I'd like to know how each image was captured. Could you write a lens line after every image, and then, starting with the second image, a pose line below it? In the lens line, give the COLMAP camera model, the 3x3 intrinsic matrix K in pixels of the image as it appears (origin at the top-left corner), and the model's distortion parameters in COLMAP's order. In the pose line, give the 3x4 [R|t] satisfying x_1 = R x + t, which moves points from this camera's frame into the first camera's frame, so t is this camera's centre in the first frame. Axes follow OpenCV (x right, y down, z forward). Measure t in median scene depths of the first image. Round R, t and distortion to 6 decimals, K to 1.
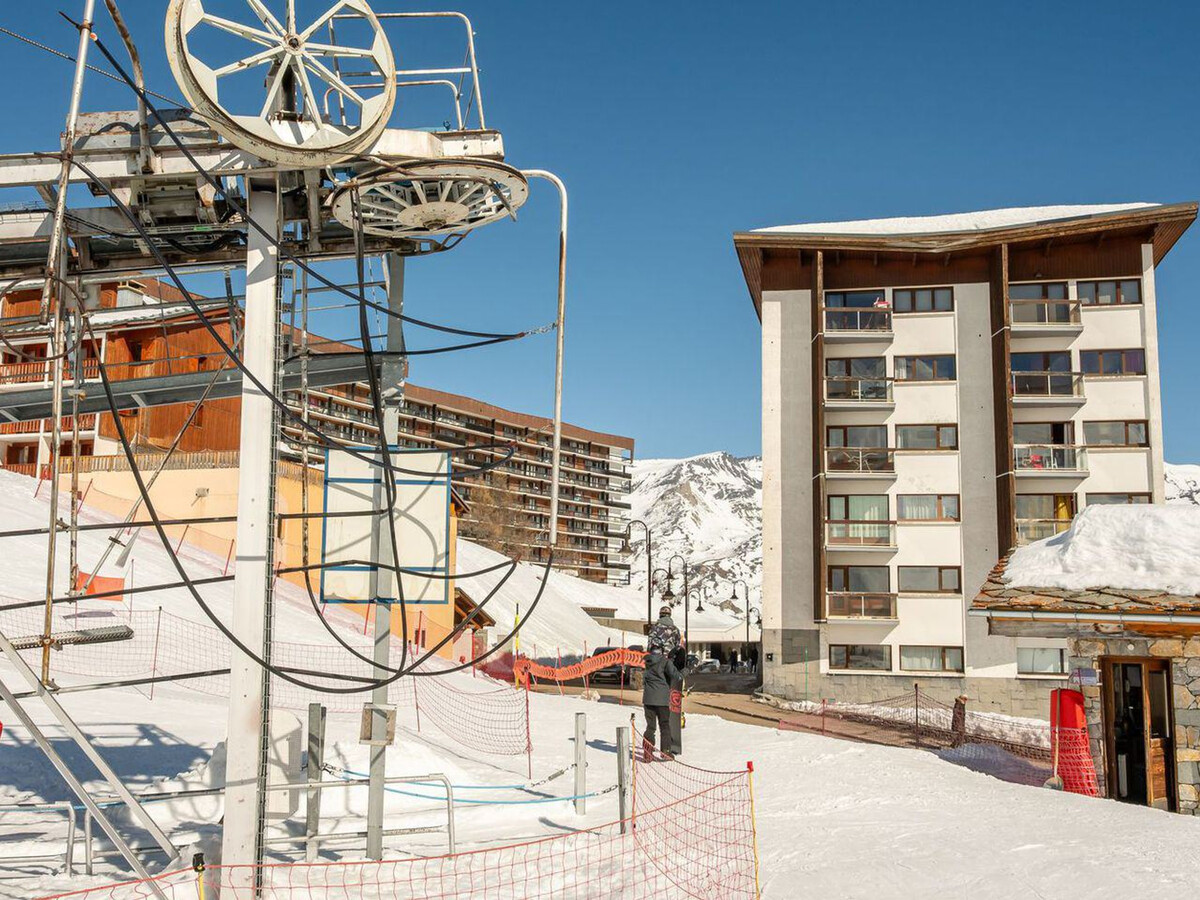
lens RADIAL K [[1280.2, 0, 599.1], [0, 1280.2, 436.9], [0, 0, 1]] dist [0.018096, 0.003477]
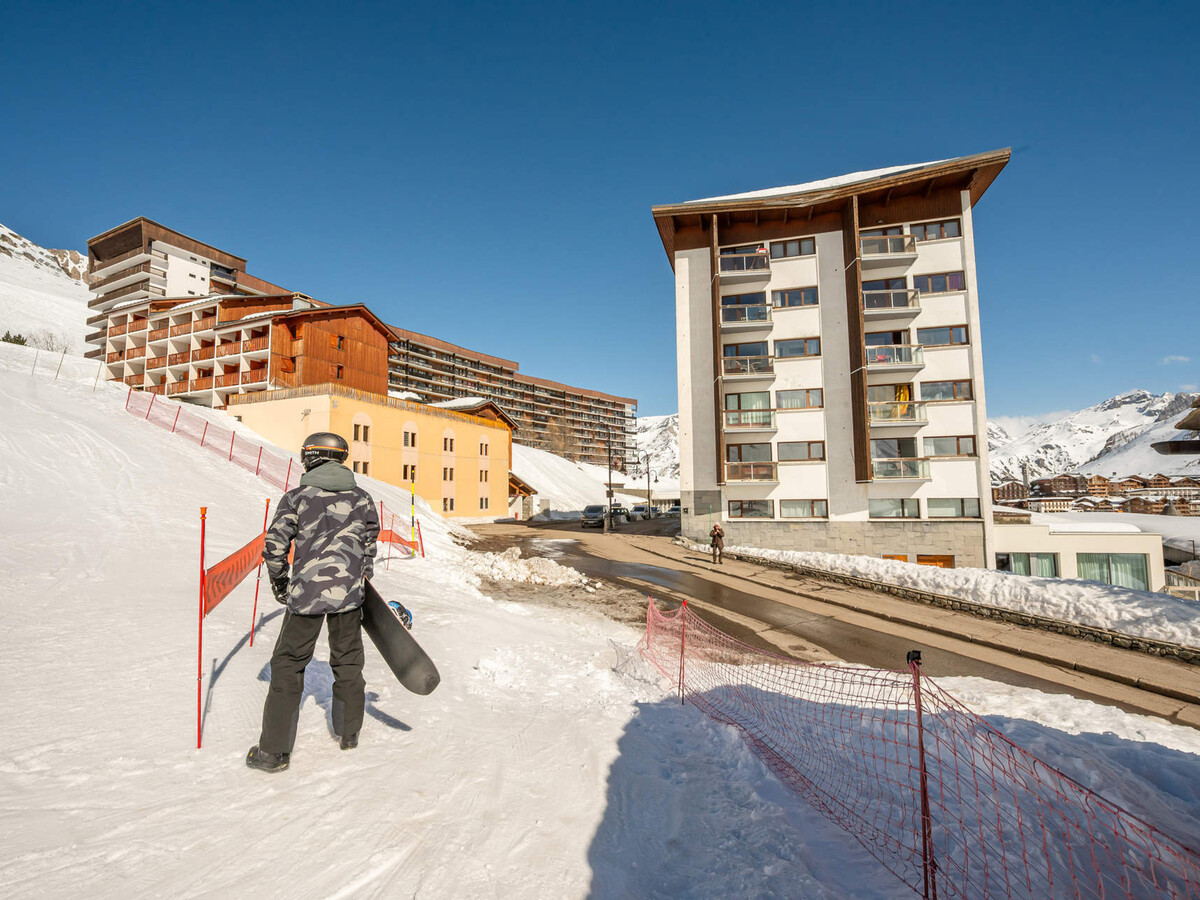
lens RADIAL K [[557.6, 0, 606.3], [0, 557.6, 450.0], [0, 0, 1]] dist [-0.001723, -0.000370]
pose [[0.997134, -0.035207, -0.066960, 0.089818], [0.039789, 0.996867, 0.068366, 0.060558], [0.064344, -0.070834, 0.995411, 0.392600]]
